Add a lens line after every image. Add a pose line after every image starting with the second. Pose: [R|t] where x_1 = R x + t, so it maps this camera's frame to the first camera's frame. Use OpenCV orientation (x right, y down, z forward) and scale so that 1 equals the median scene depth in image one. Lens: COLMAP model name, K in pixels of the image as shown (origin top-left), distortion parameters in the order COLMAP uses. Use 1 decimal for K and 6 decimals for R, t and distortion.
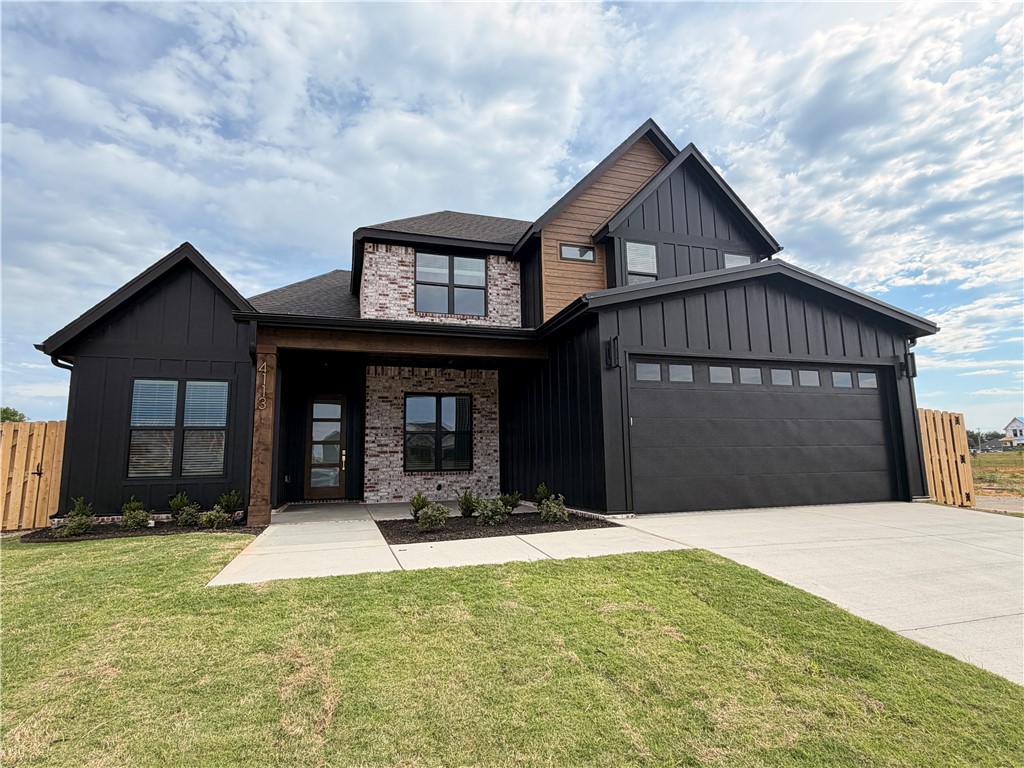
lens RADIAL K [[531.9, 0, 512.0], [0, 531.9, 384.0], [0, 0, 1]] dist [0.000028, -0.000378]
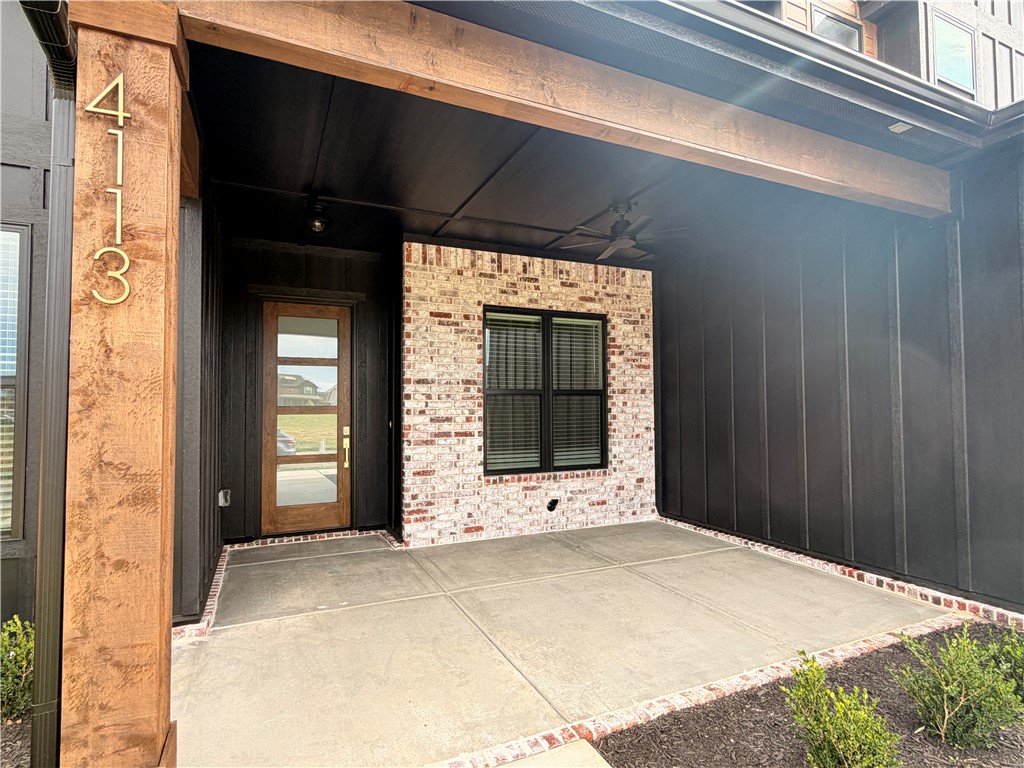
lens RADIAL K [[531.9, 0, 512.0], [0, 531.9, 384.0], [0, 0, 1]] dist [0.000028, -0.000378]
pose [[0.992074, 0.017193, 0.124474, -0.237372], [-0.029908, 0.994435, 0.101015, 0.036547], [-0.122045, -0.103937, 0.987067, 0.538644]]
